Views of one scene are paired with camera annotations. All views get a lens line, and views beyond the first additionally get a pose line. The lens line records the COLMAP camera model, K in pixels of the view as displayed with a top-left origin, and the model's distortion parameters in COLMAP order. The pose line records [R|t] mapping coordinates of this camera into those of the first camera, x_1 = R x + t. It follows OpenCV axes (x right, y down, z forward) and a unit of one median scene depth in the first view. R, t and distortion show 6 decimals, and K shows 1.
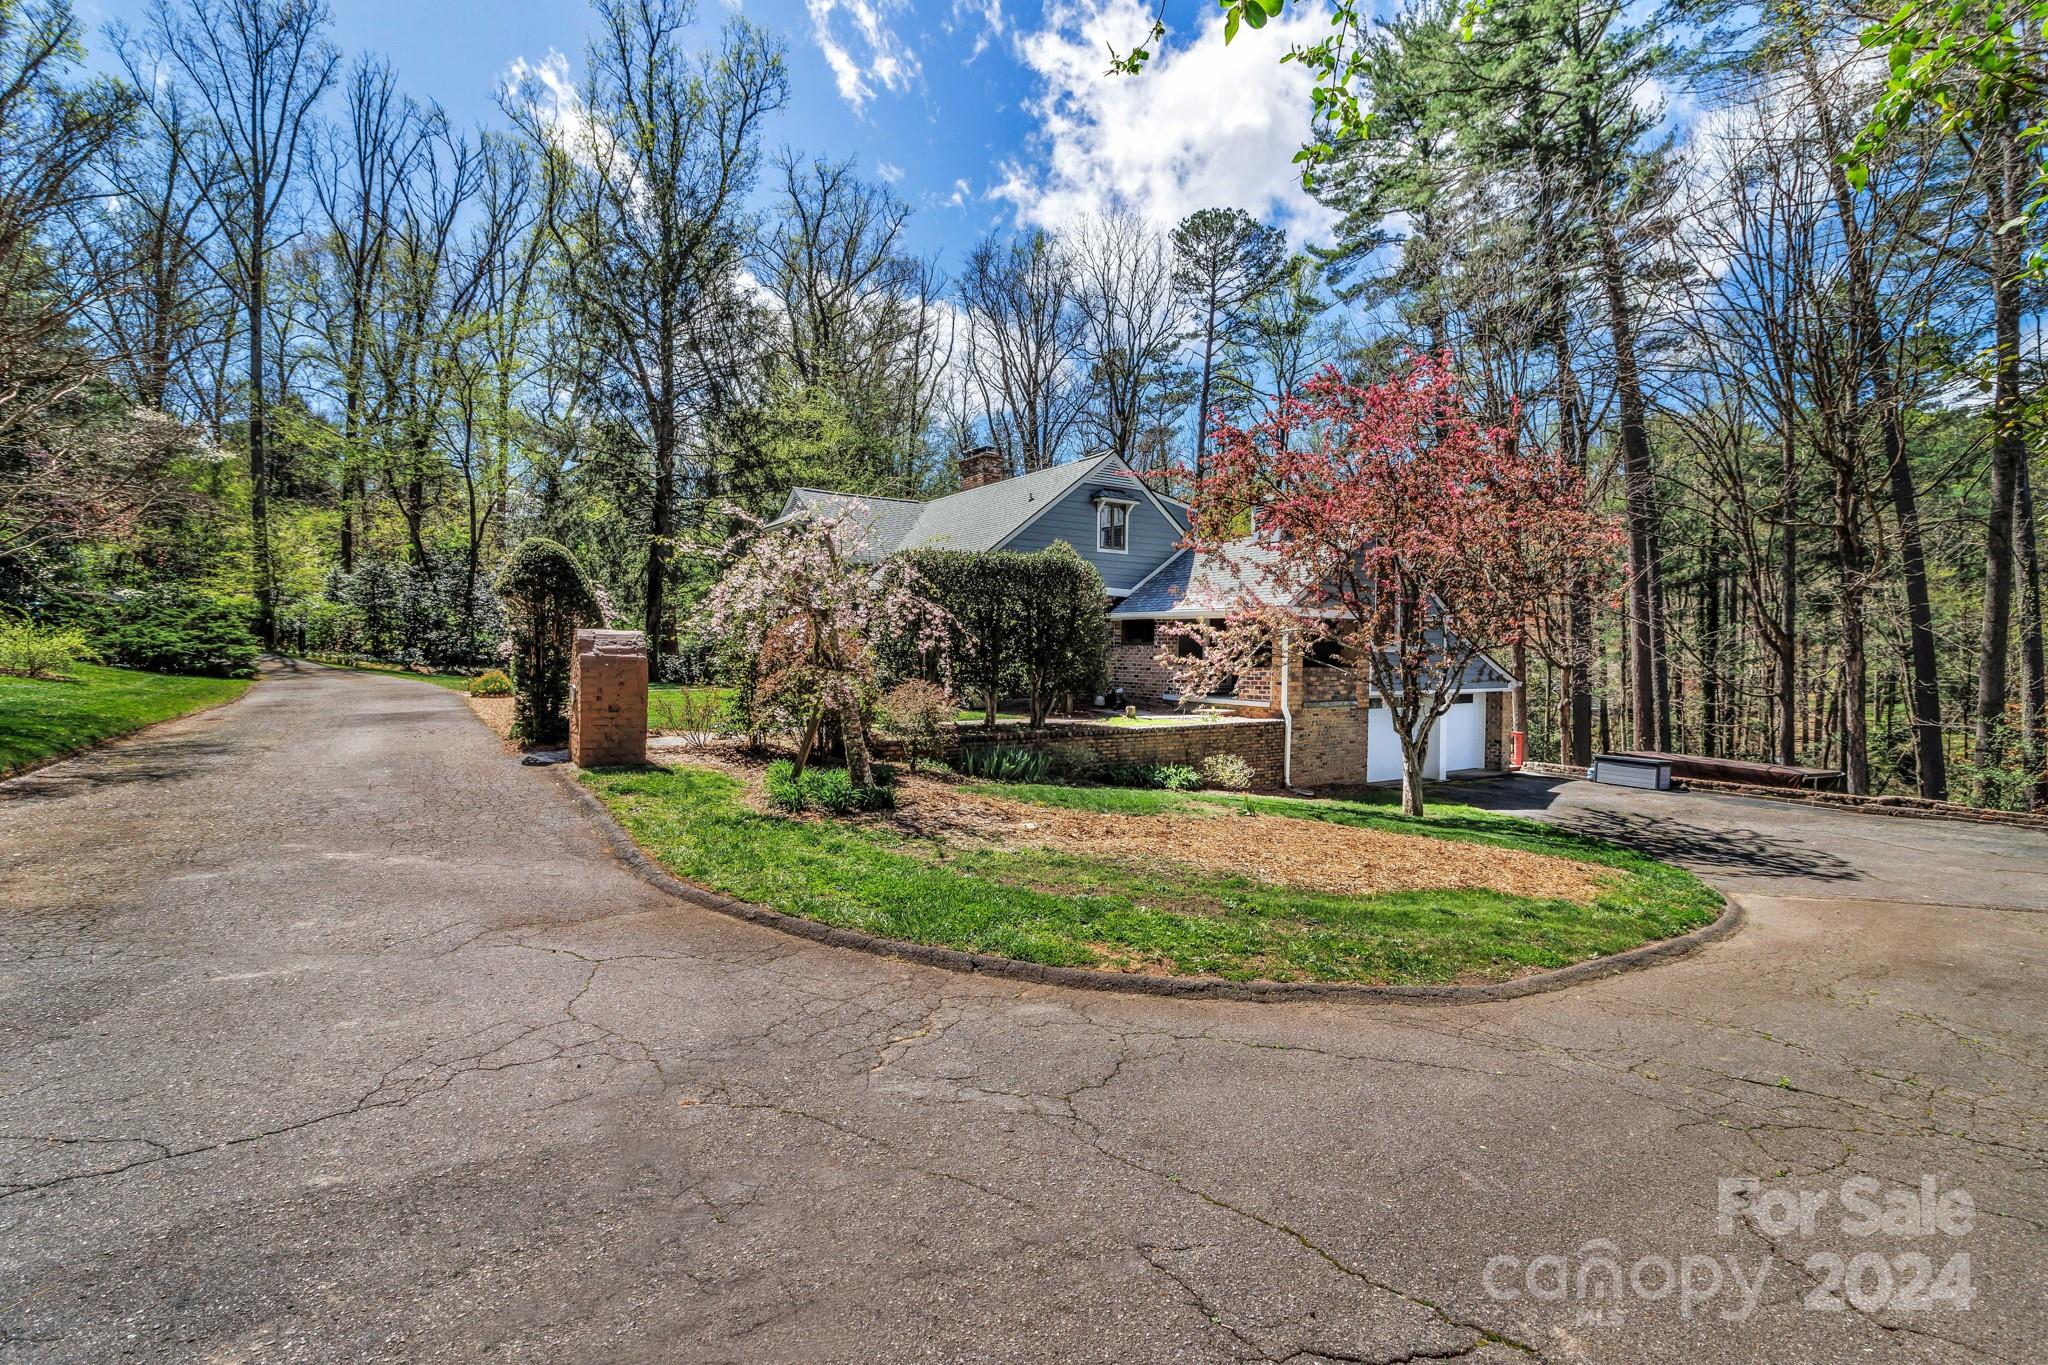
lens RADIAL K [[967.6, 0, 1024.0], [0, 967.6, 682.5], [0, 0, 1]] dist [-0.012036, 0.000176]
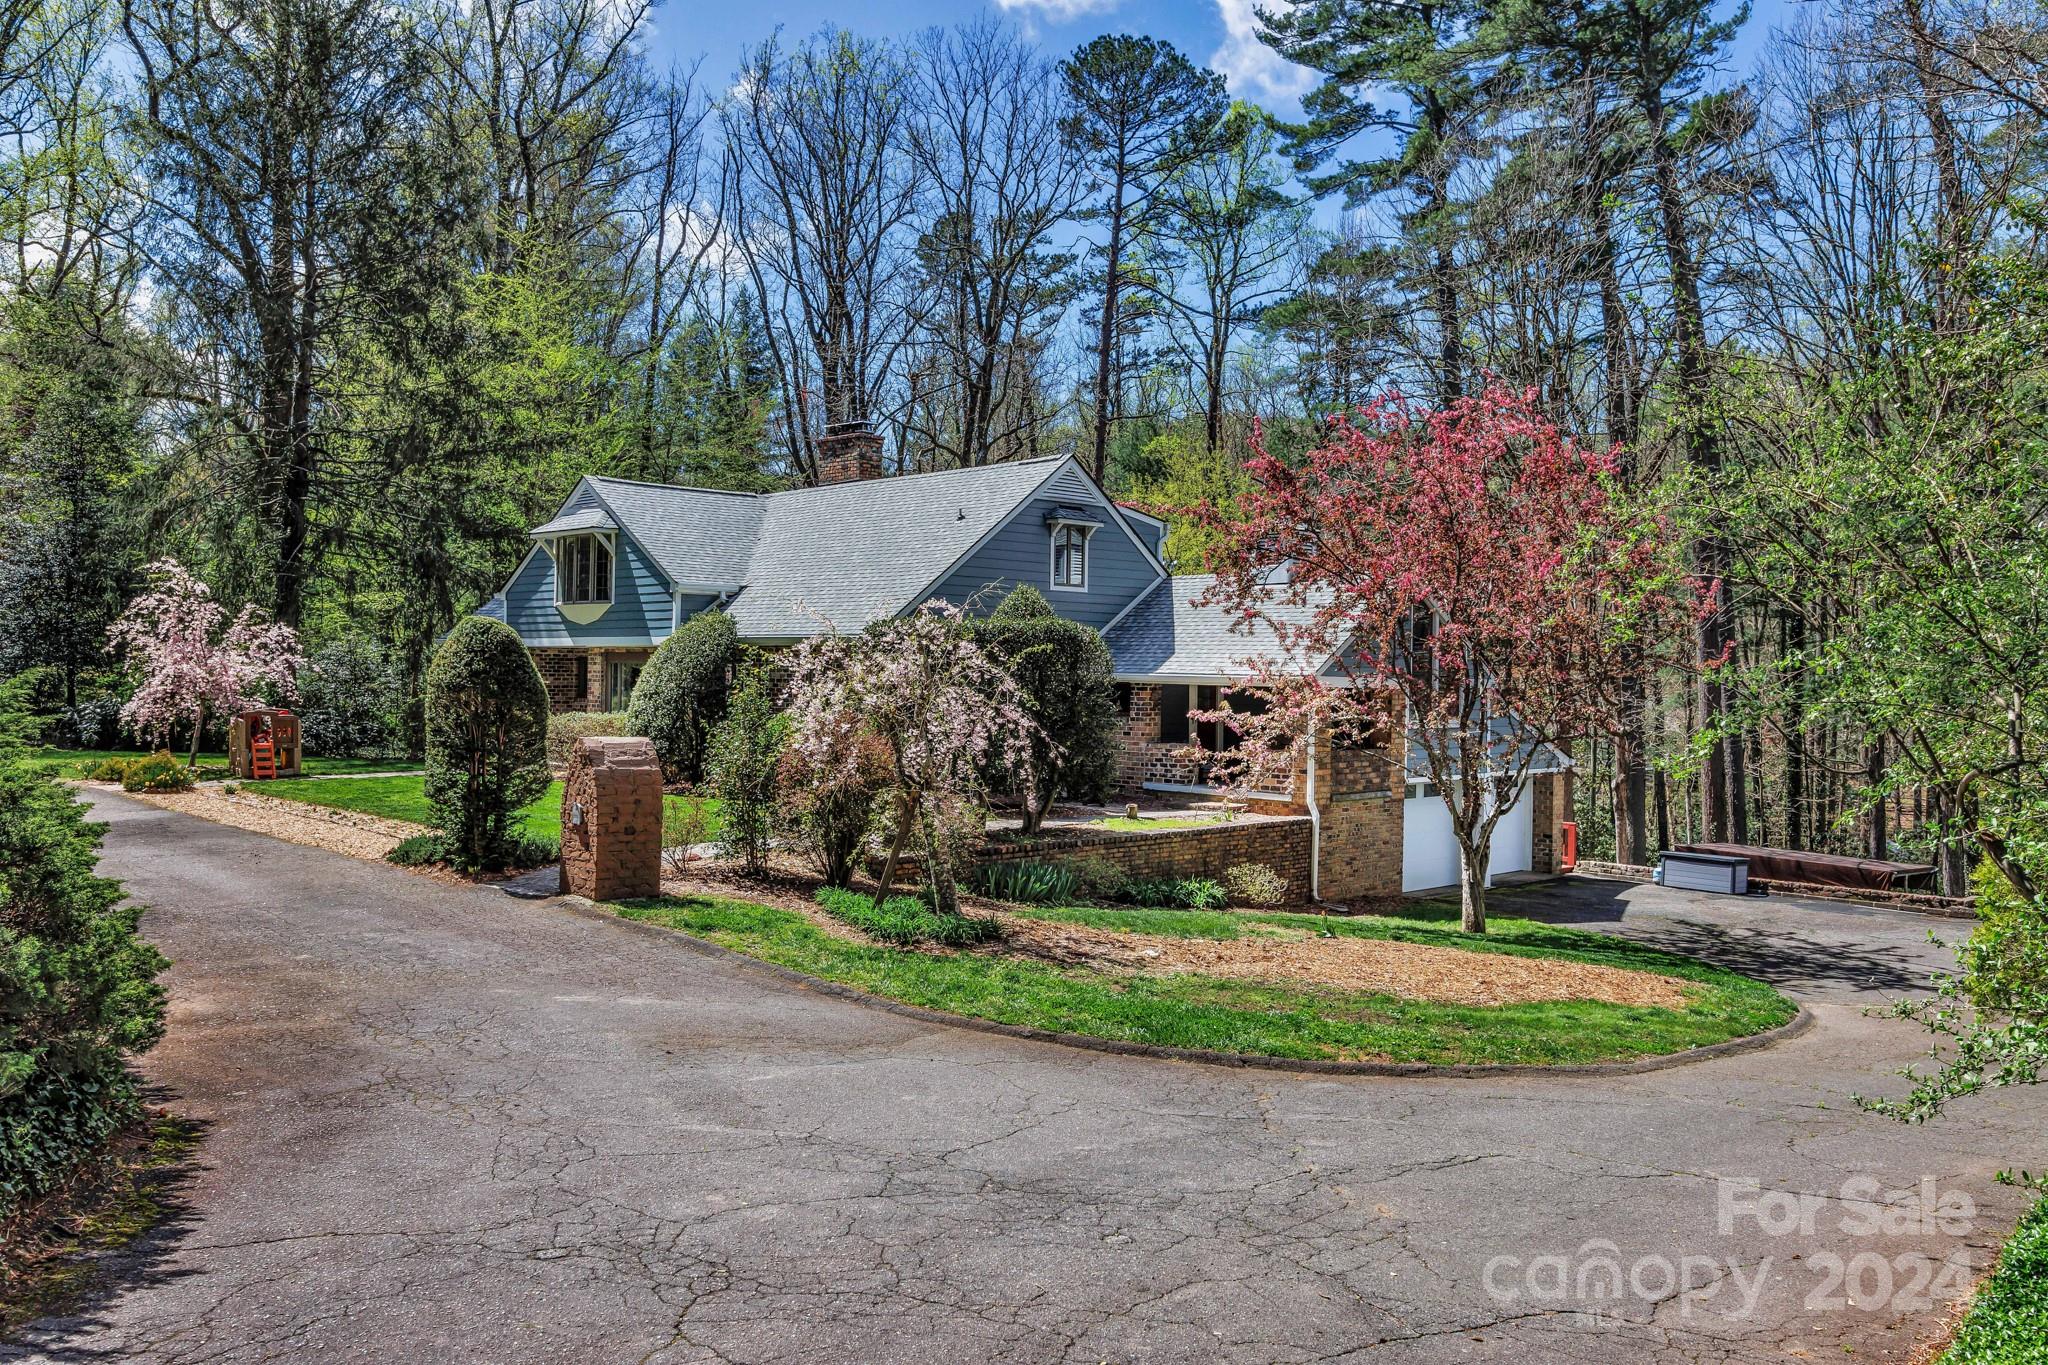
lens RADIAL K [[1701.5, 0, 1024.0], [0, 1701.5, 682.5], [0, 0, 1]] dist [-0.015515, -0.006200]
pose [[0.981961, 0.002361, 0.189067, -0.225026], [0.001030, 0.999840, -0.017833, -0.046990], [-0.189079, 0.017706, 0.981802, -0.331627]]
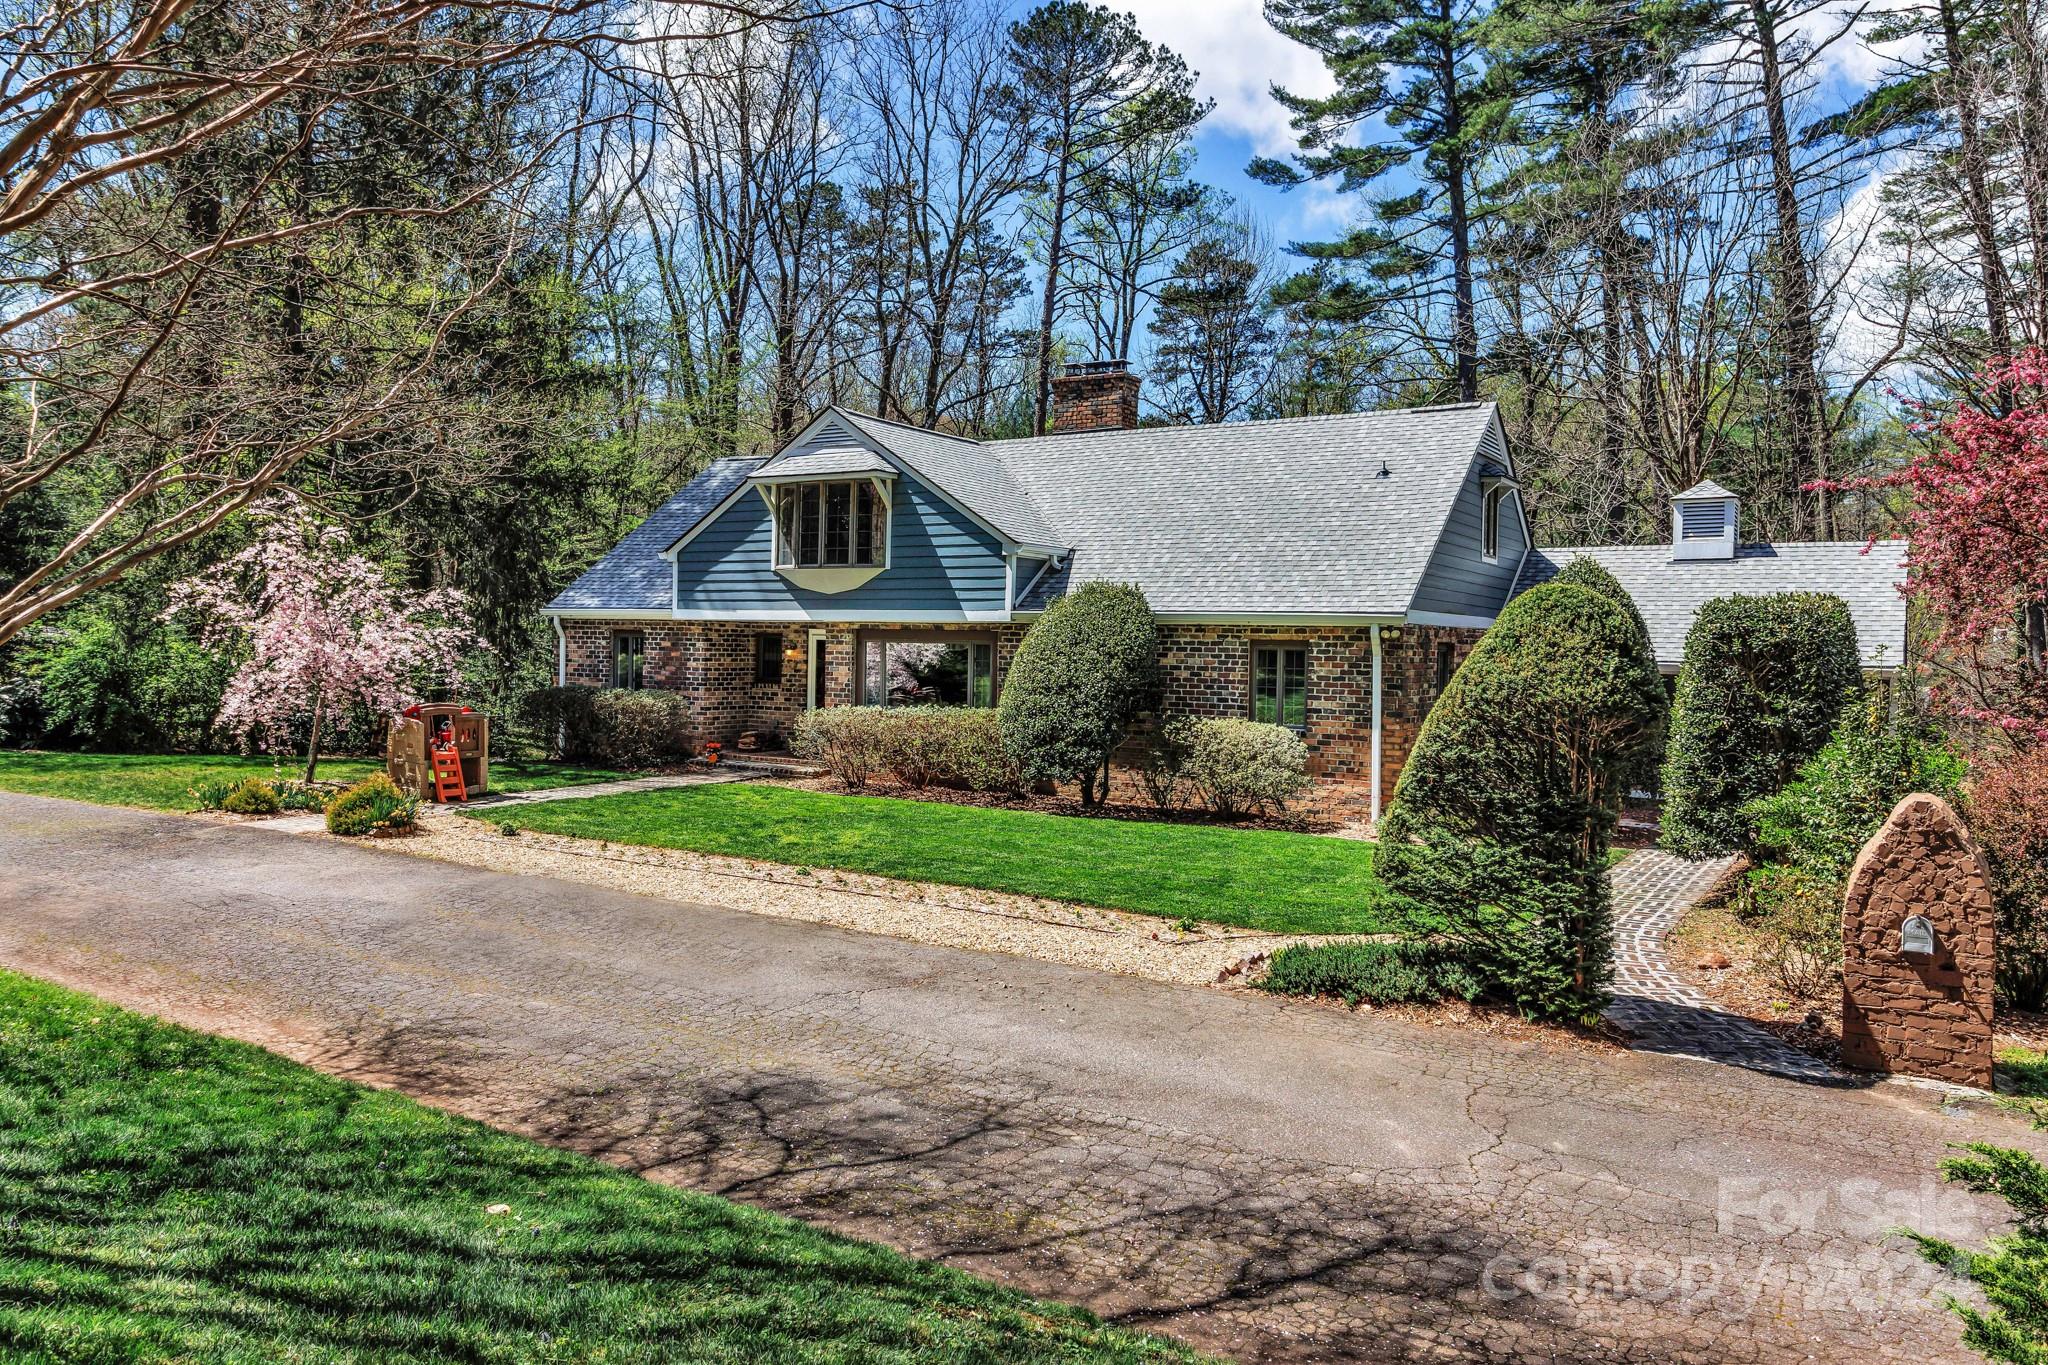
lens RADIAL K [[1480.0, 0, 1024.0], [0, 1480.0, 682.5], [0, 0, 1]] dist [-0.029371, -0.000904]
pose [[0.900953, -0.003954, 0.433899, -0.687158], [0.001368, 0.999979, 0.006273, -0.071343], [-0.433915, -0.005058, 0.900939, 0.268673]]
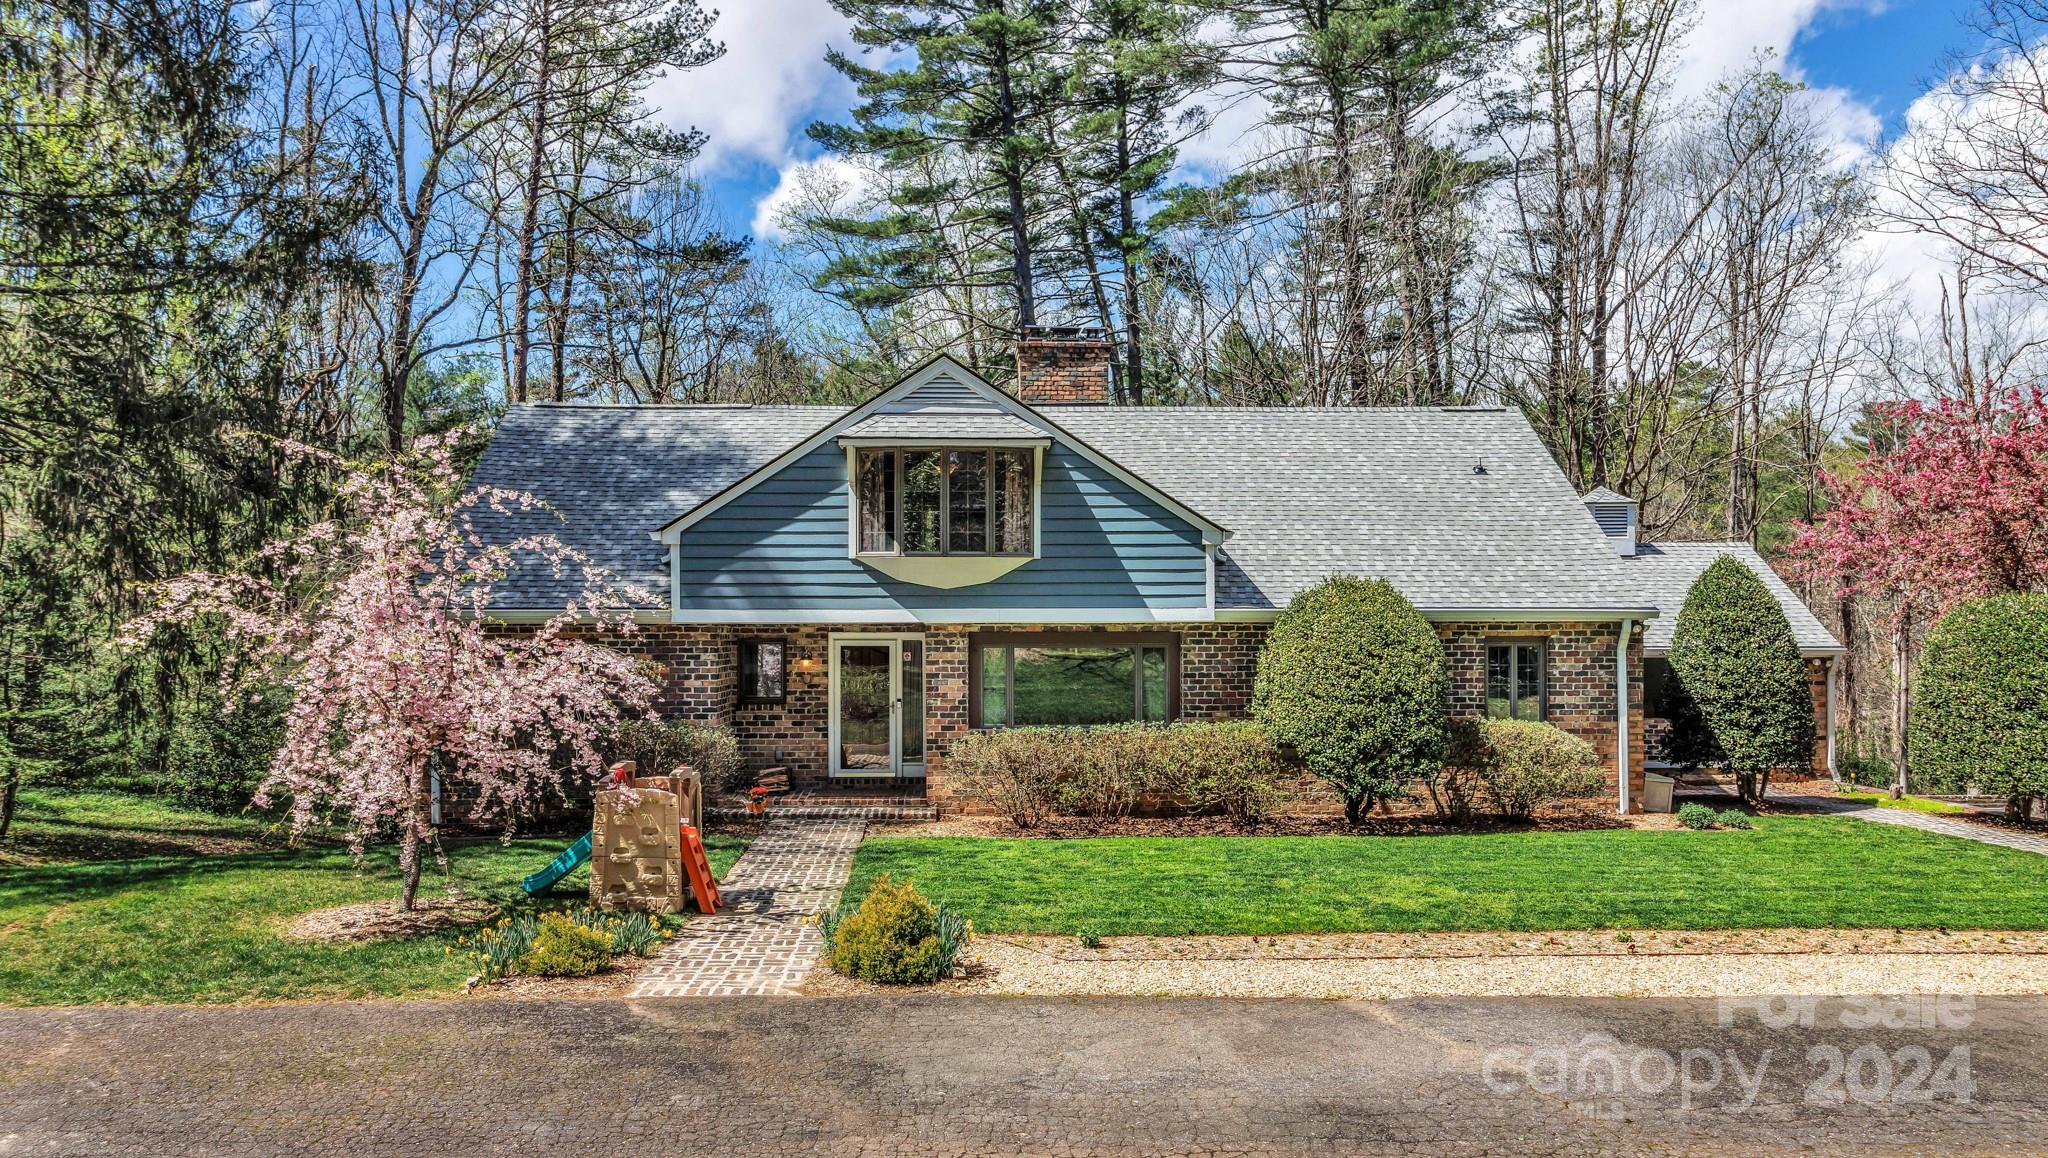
lens RADIAL K [[1498.5, 0, 1024.0], [0, 1498.5, 579.0], [0, 0, 1]] dist [-0.065324, 0.000363]
pose [[0.487955, 0.020727, 0.872622, -1.099739], [0.029472, 0.998757, -0.040204, -0.099937], [-0.872371, 0.045336, 0.486738, 0.865380]]
